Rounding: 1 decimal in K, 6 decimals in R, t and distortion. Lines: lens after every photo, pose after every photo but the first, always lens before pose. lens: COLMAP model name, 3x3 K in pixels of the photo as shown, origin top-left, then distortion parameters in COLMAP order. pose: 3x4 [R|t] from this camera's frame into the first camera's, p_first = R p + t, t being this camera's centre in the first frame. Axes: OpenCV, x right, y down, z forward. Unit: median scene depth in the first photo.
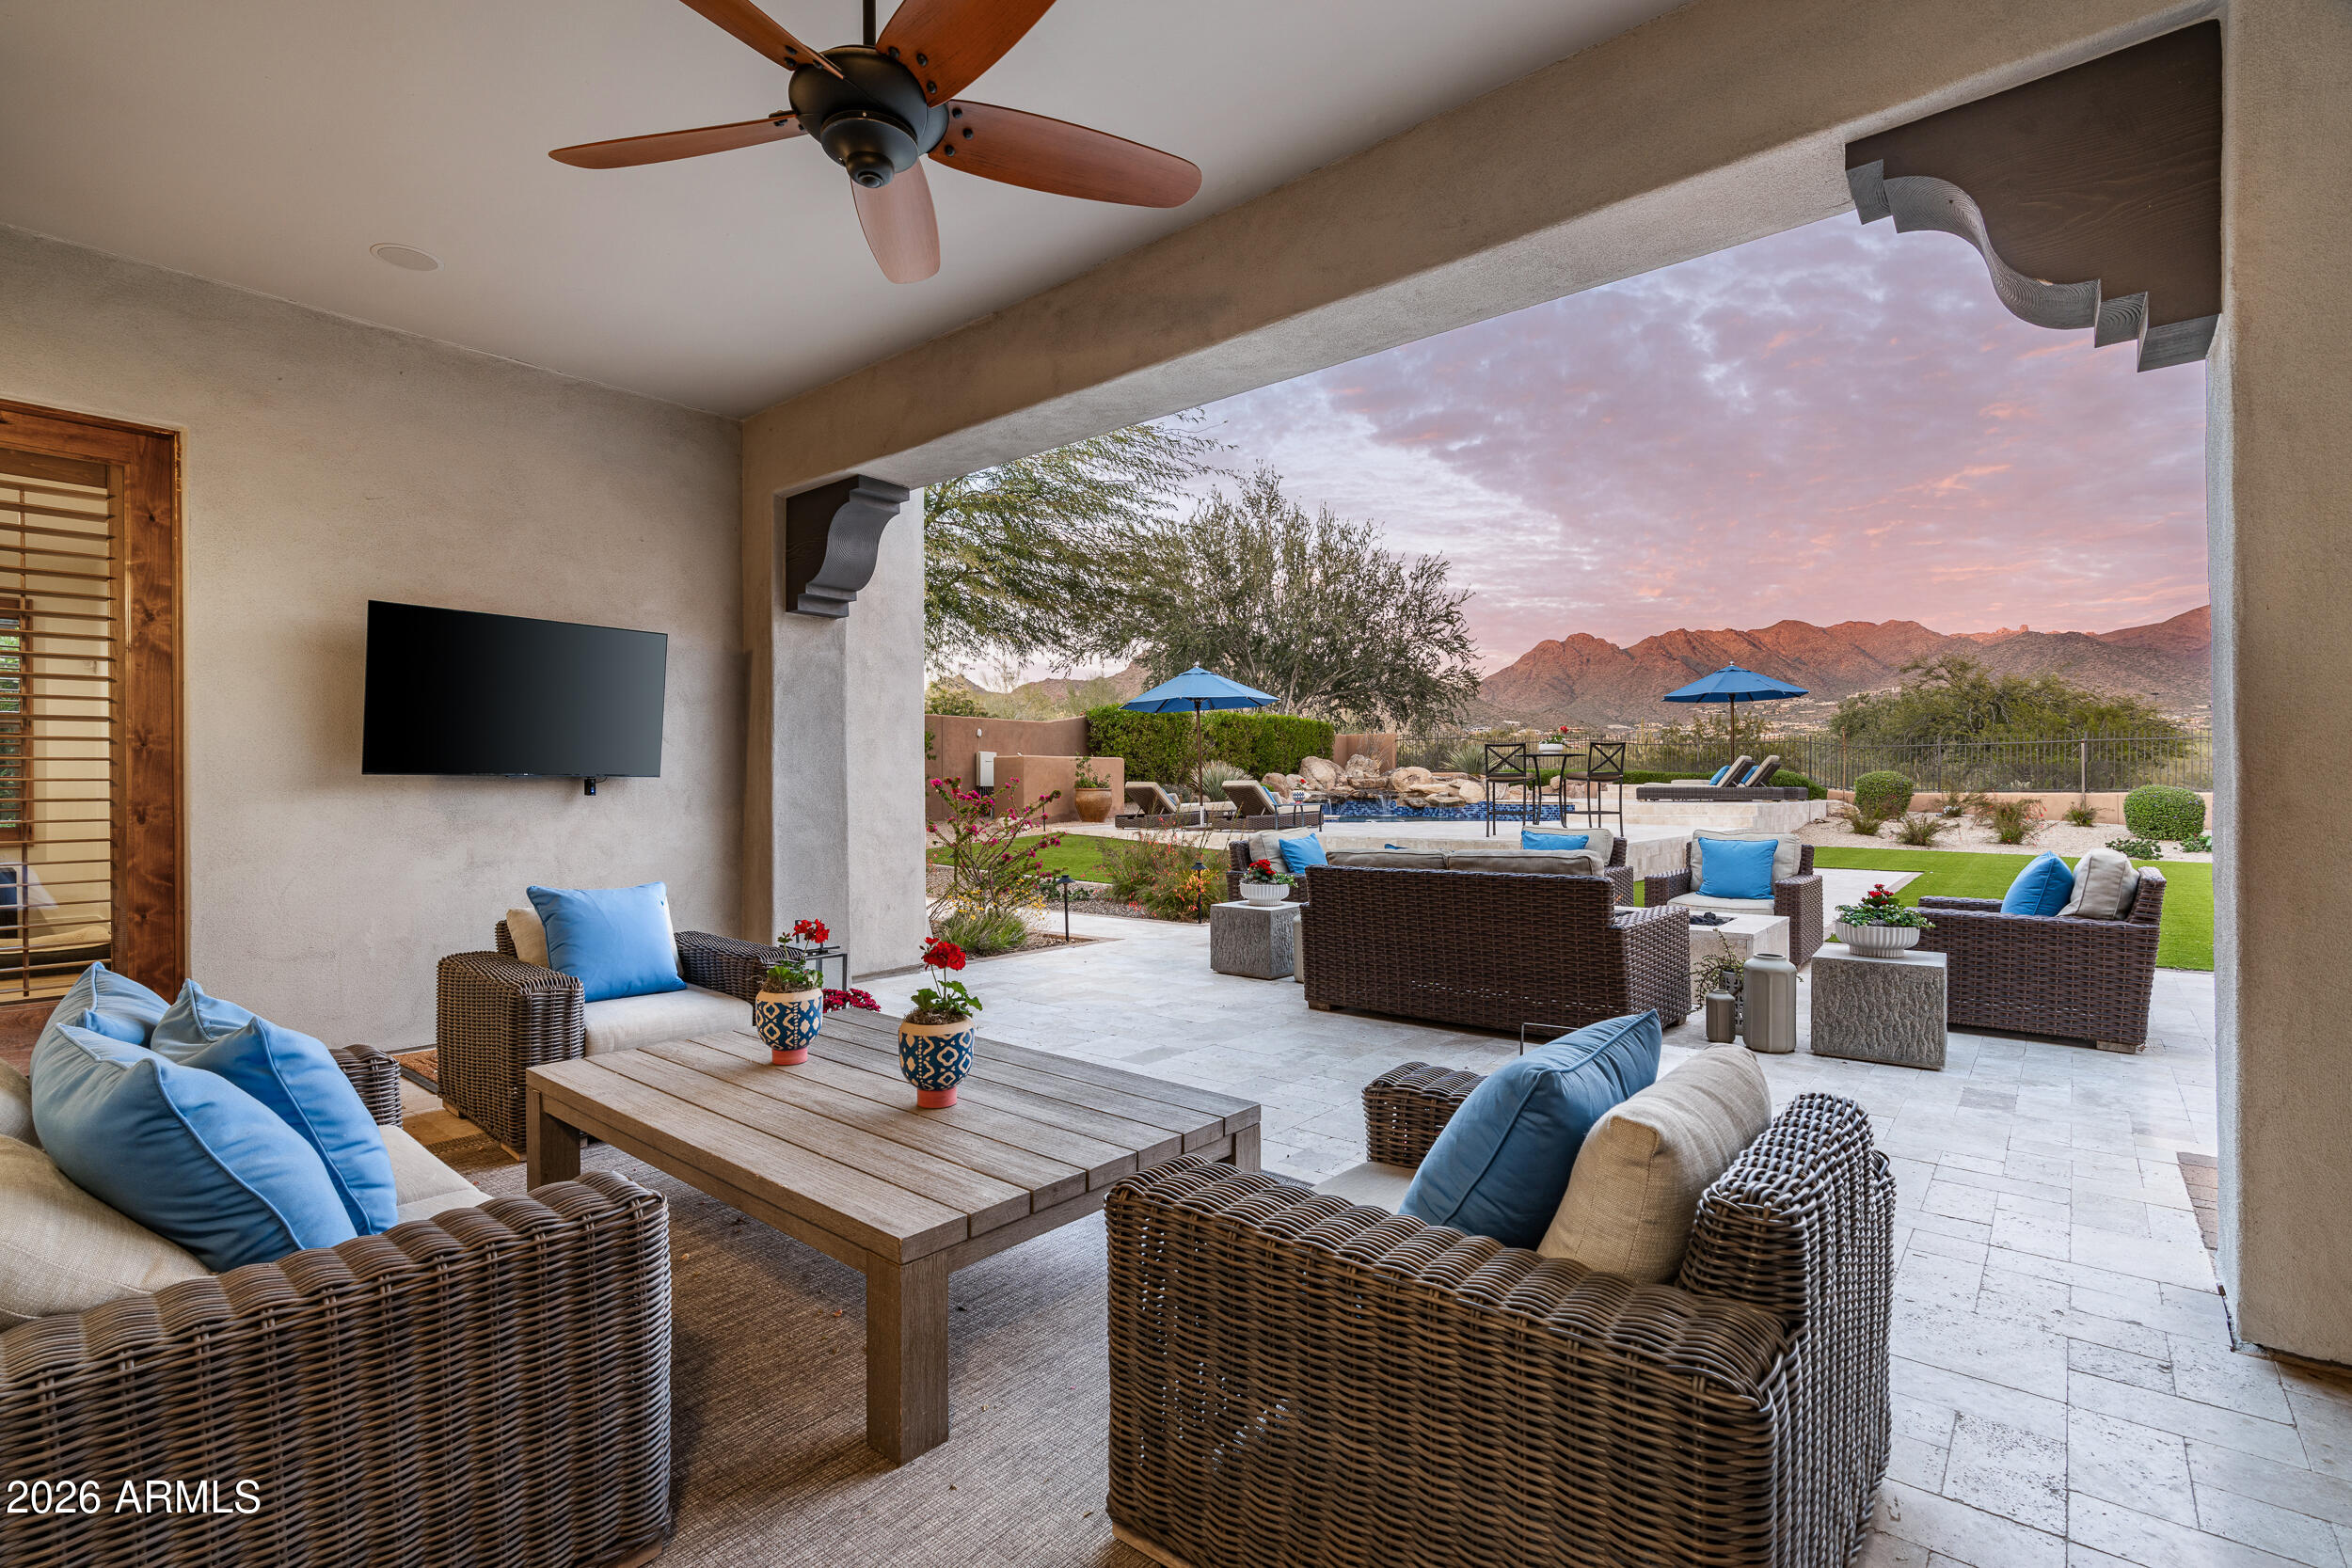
lens RADIAL K [[1084.1, 0, 1176.0], [0, 1084.1, 784.0], [0, 0, 1]] dist [-0.011285, 0.000367]
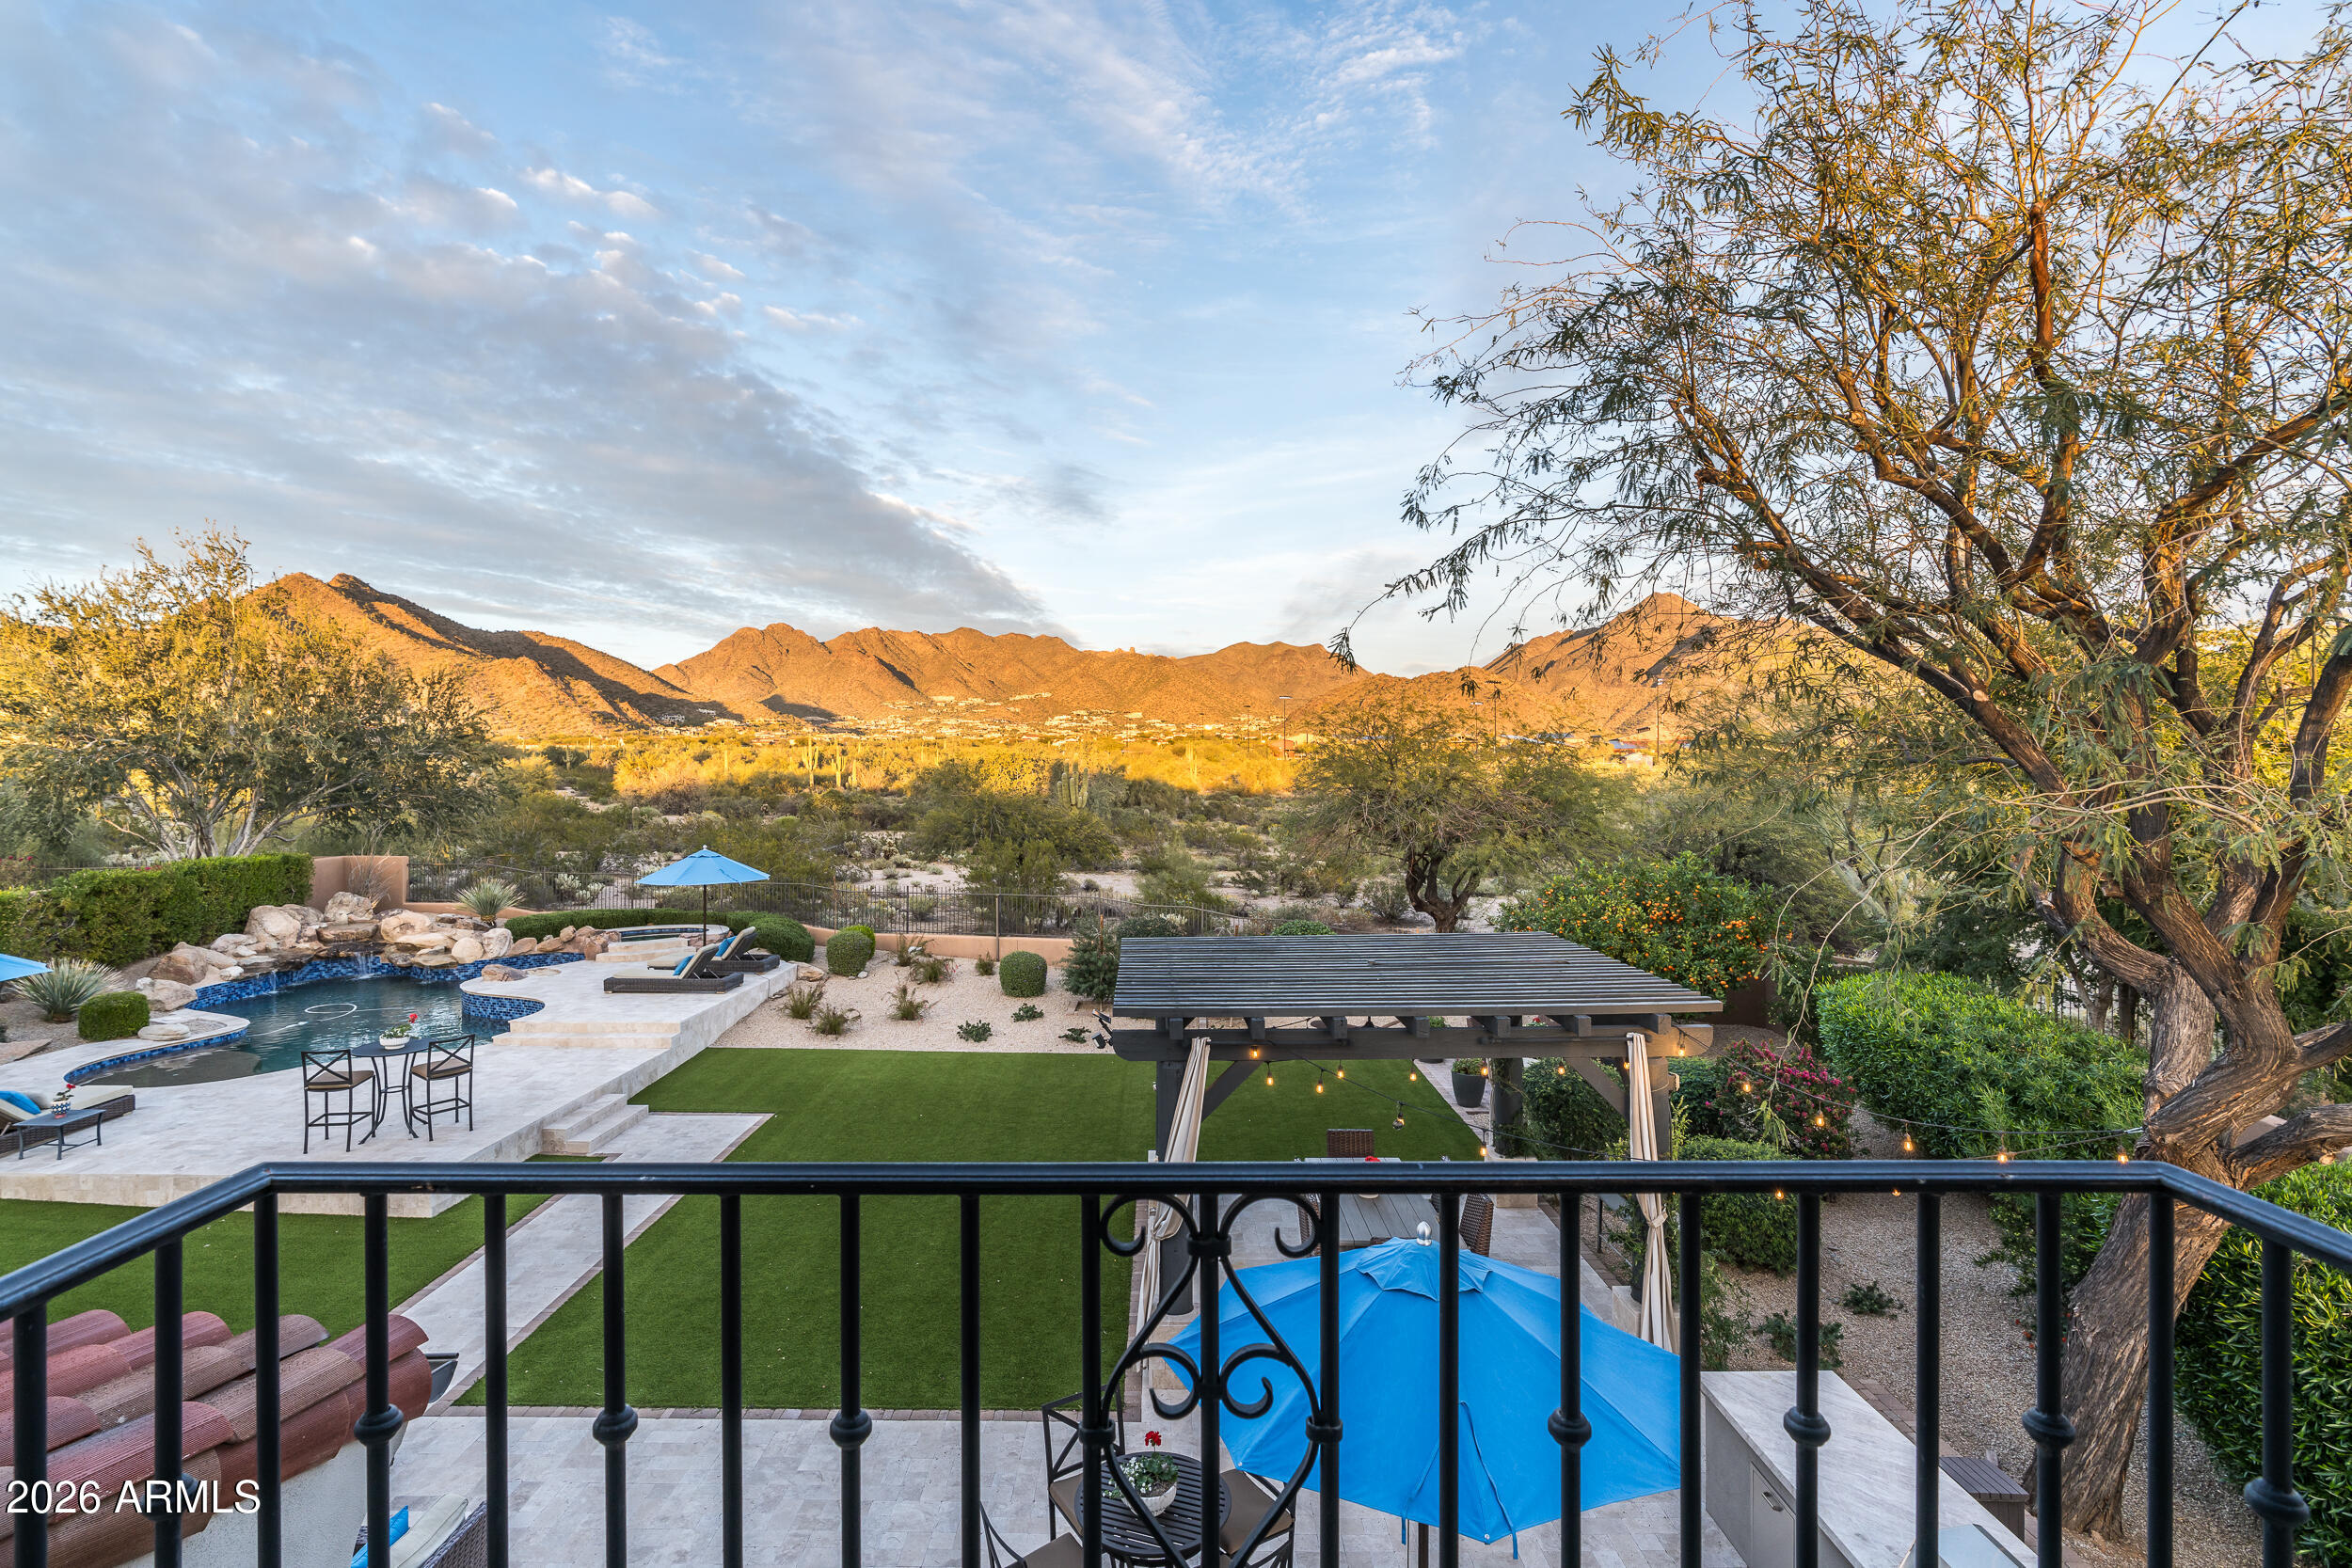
lens RADIAL K [[1084.1, 0, 1176.0], [0, 1084.1, 784.0], [0, 0, 1]] dist [-0.011285, 0.000367]
pose [[0.766205, -0.007497, 0.642553, 0.124506], [-0.005536, 0.999818, 0.018267, -0.130469], [-0.642573, -0.017554, 0.766024, -0.072187]]
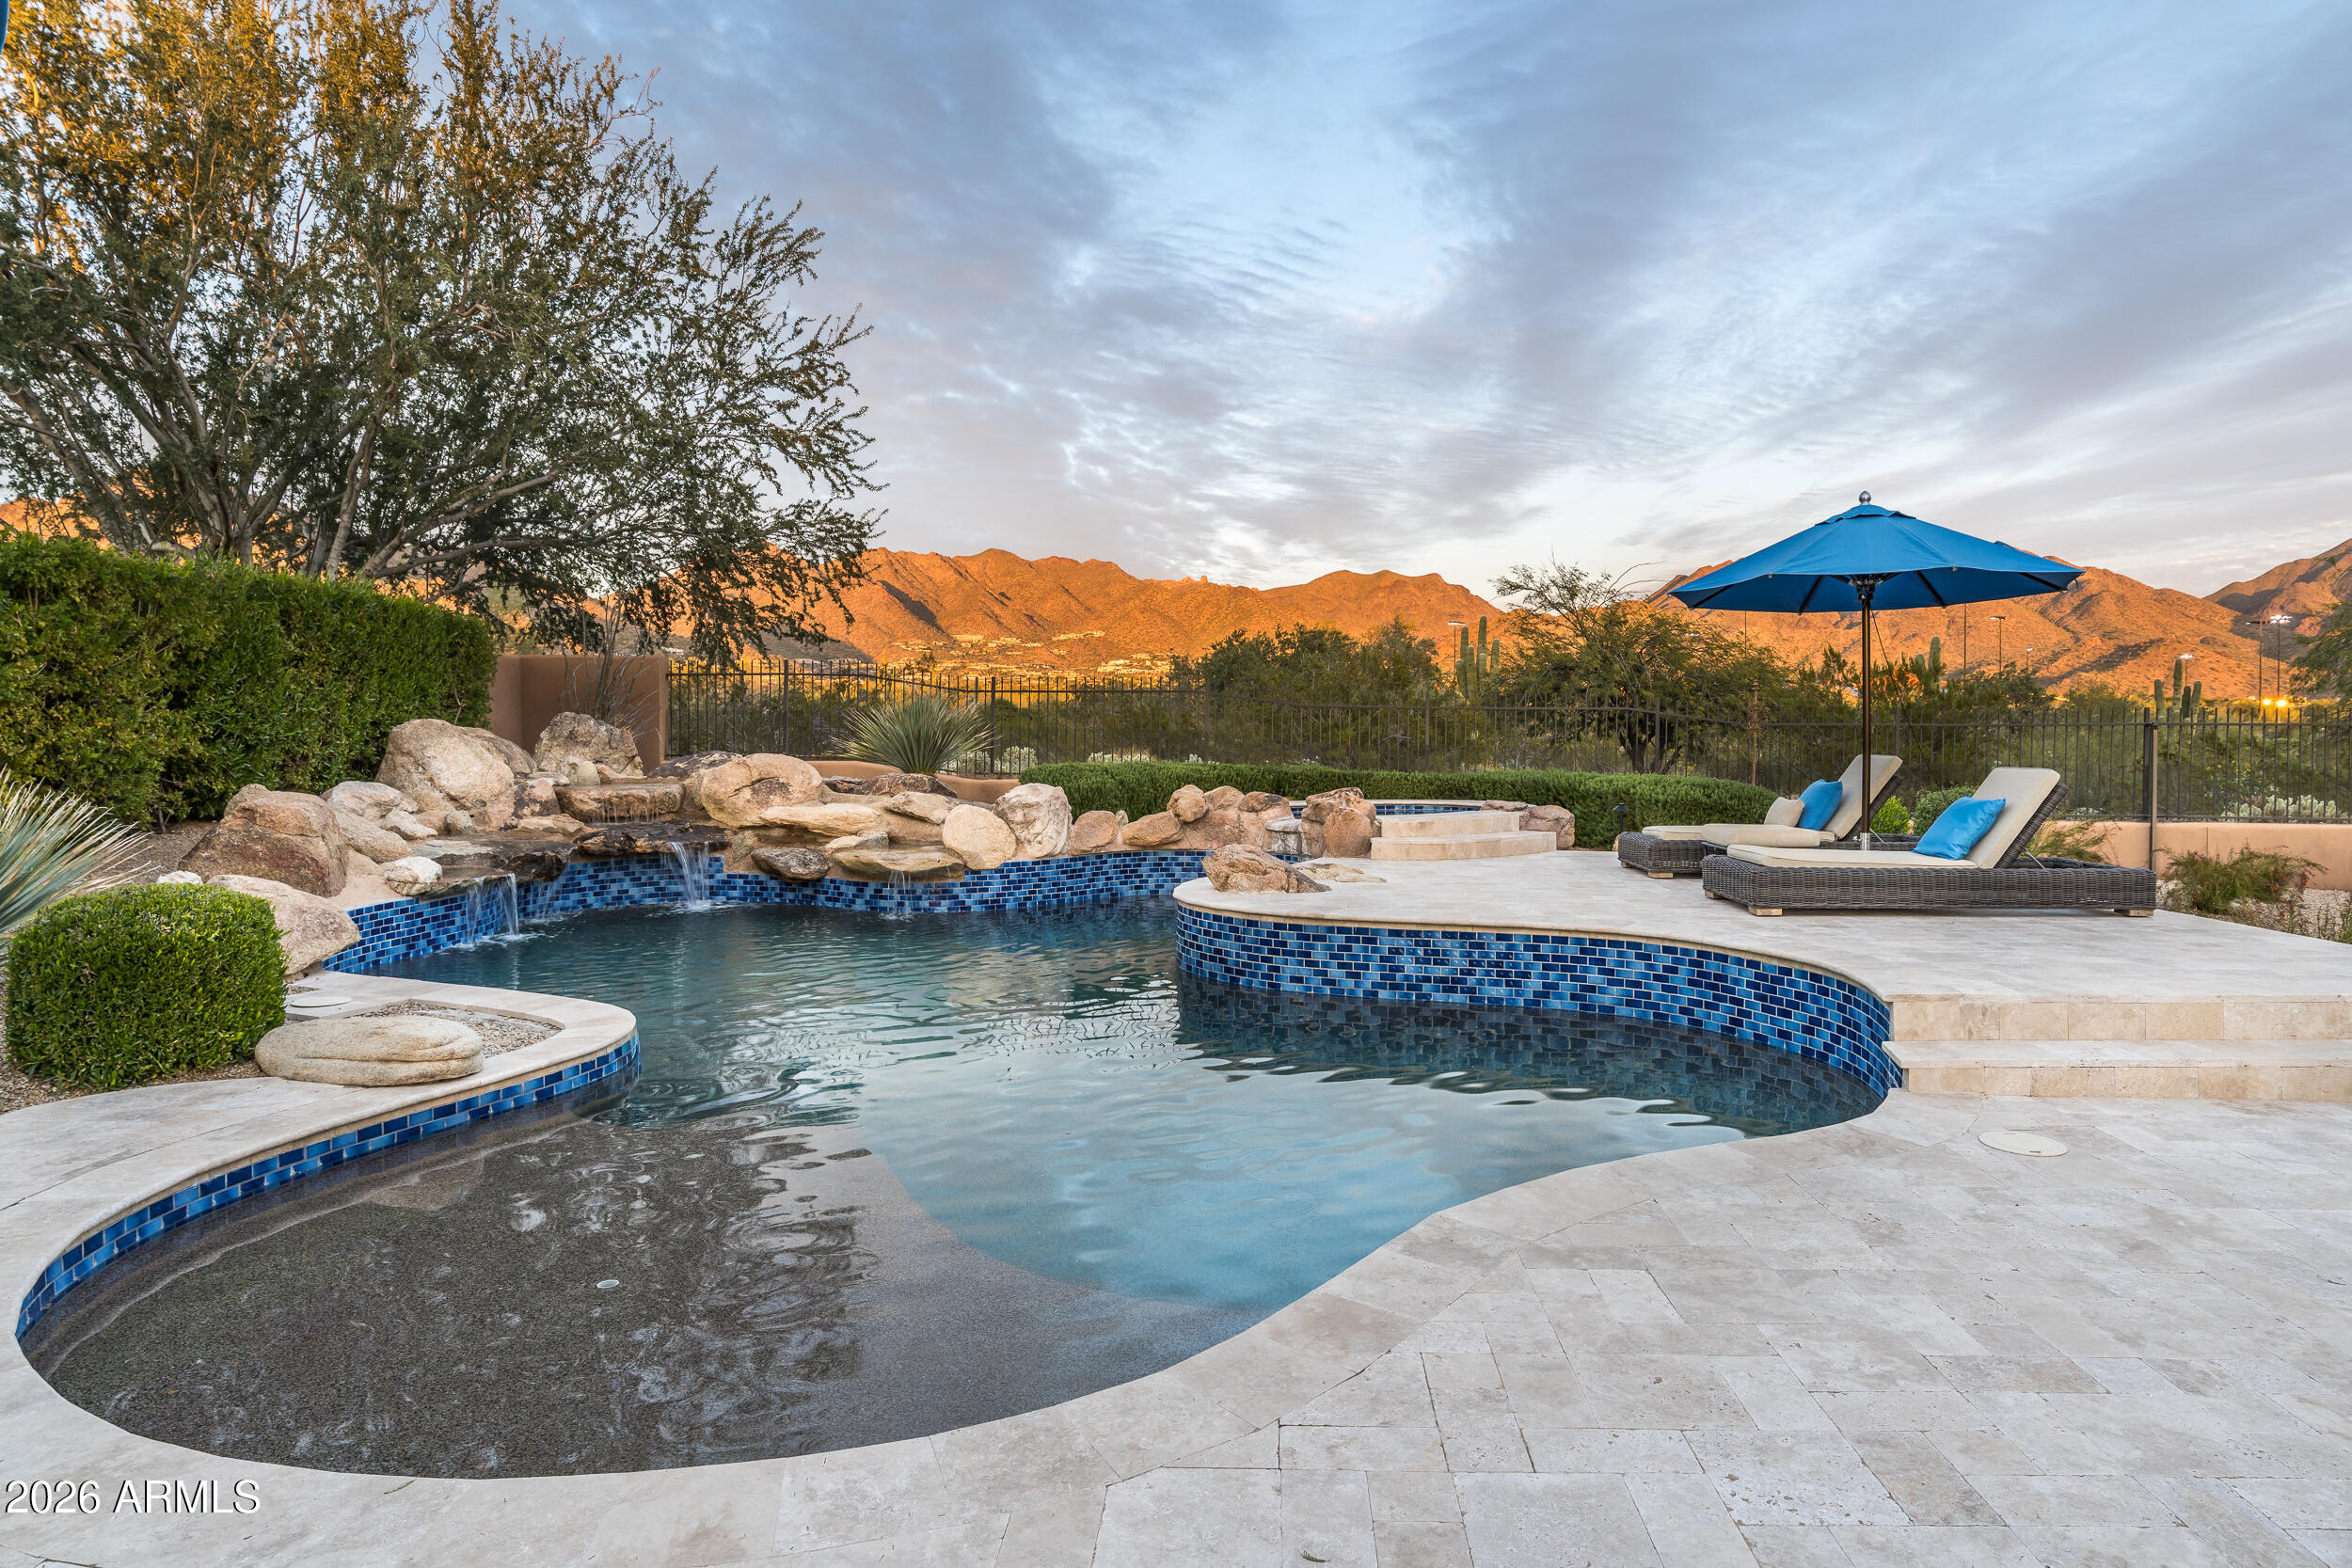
lens RADIAL K [[1326.8, 0, 1230.5], [0, 1326.8, 738.7], [0, 0, 1]] dist [-0.002051, 0.000287]
pose [[0.759161, 0.002799, 0.650896, 0.049690], [-0.007463, 0.999962, 0.004405, -0.022026], [-0.650860, -0.008202, 0.759154, 0.531804]]
